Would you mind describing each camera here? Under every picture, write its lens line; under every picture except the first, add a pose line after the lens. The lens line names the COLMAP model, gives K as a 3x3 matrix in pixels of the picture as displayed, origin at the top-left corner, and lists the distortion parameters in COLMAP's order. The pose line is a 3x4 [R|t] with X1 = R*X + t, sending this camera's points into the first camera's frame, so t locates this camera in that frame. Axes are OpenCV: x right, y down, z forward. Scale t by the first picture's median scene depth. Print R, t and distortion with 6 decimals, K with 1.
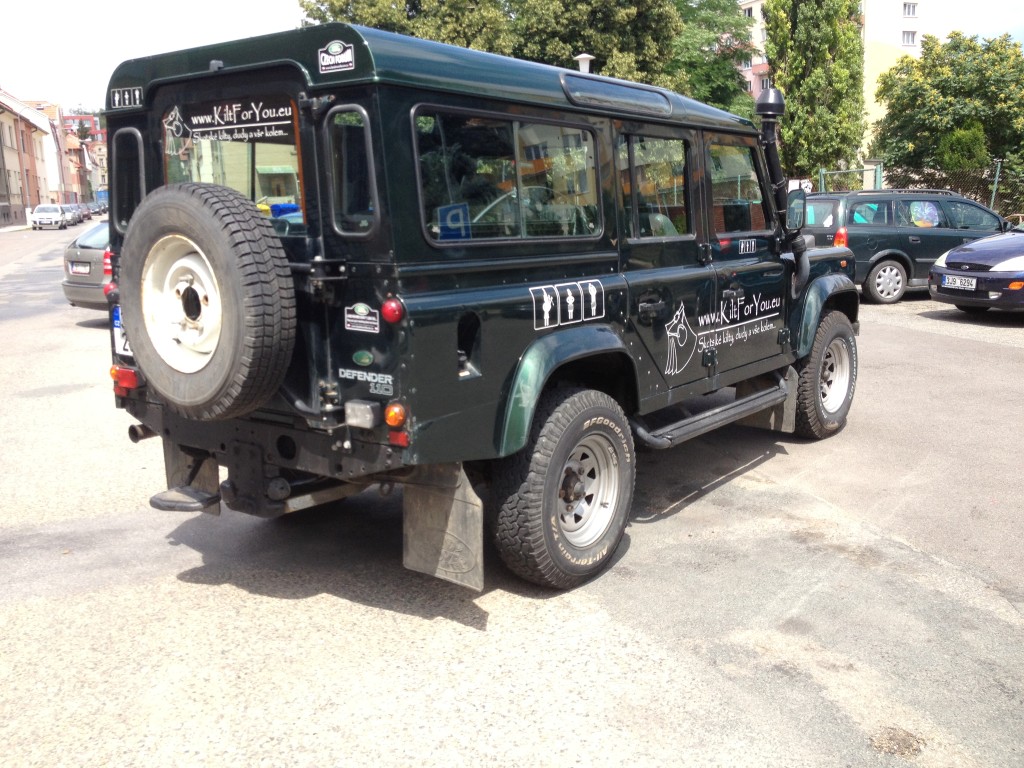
lens RADIAL K [[973.7, 0, 512.0], [0, 973.7, 384.0], [0, 0, 1]] dist [0.082101, -0.268743]
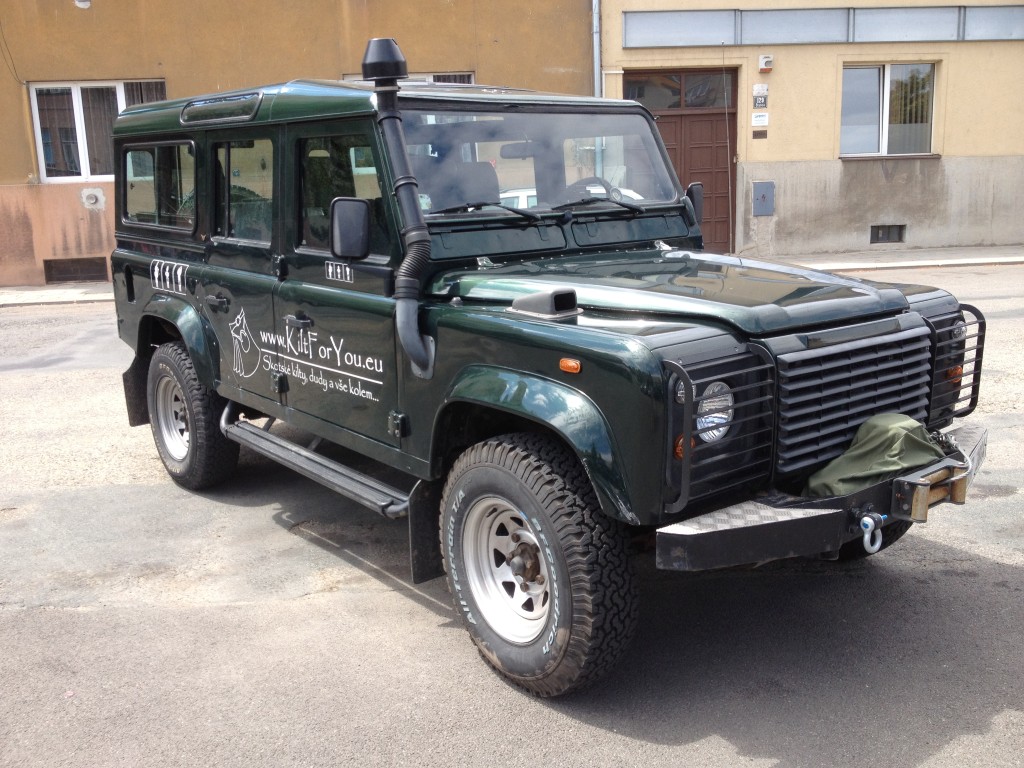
lens RADIAL K [[973.7, 0, 512.0], [0, 973.7, 384.0], [0, 0, 1]] dist [0.082101, -0.268743]
pose [[-0.240159, 0.231957, -0.942613, 1.389693], [-0.149731, 0.950559, 0.272061, -0.420787], [0.959116, 0.206477, -0.193554, 1.925258]]
